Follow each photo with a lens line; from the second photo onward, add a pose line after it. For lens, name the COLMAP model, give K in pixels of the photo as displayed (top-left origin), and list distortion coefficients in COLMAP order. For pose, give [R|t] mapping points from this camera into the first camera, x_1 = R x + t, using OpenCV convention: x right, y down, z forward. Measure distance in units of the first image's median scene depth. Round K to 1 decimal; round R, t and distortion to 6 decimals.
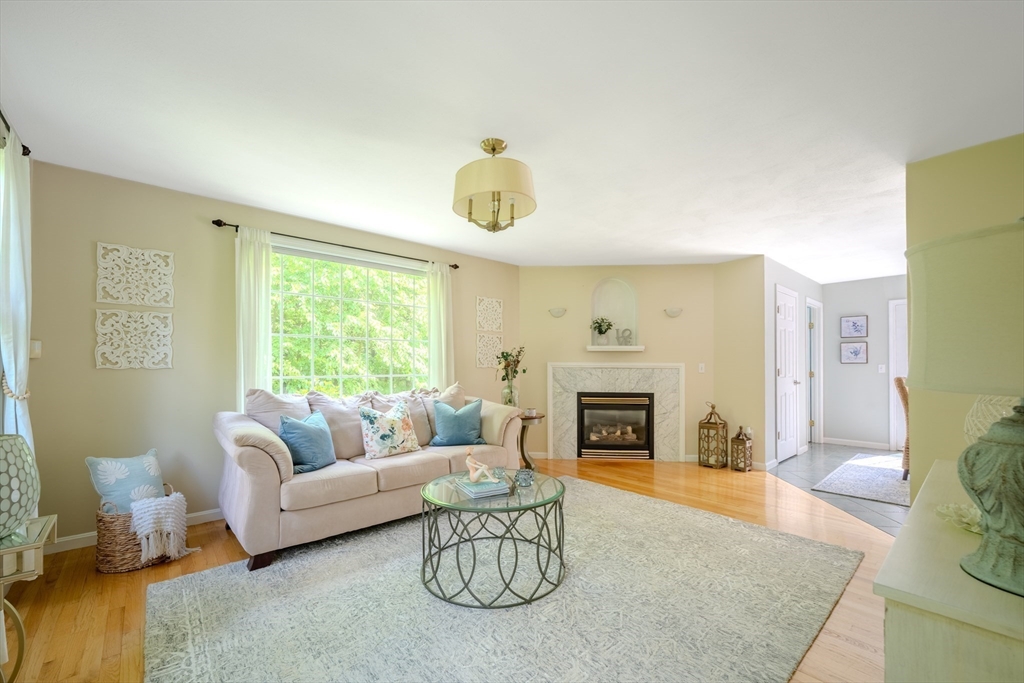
lens RADIAL K [[414.5, 0, 507.8], [0, 414.5, 357.1], [0, 0, 1]] dist [-0.001530, -0.000069]
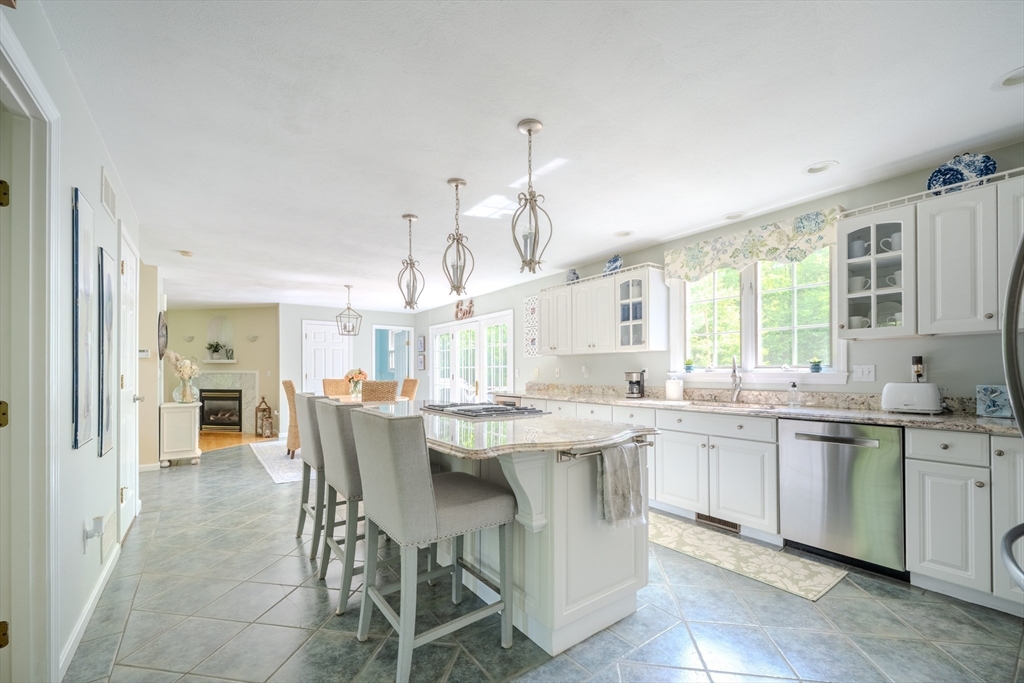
lens RADIAL K [[420.4, 0, 502.8], [0, 420.4, 366.7], [0, 0, 1]] dist [-0.001500, -0.000117]
pose [[0.994768, -0.004983, -0.102042, 1.479930], [0.005023, 0.999987, 0.000139, 0.004607], [0.102040, -0.000651, 0.994780, -0.472627]]
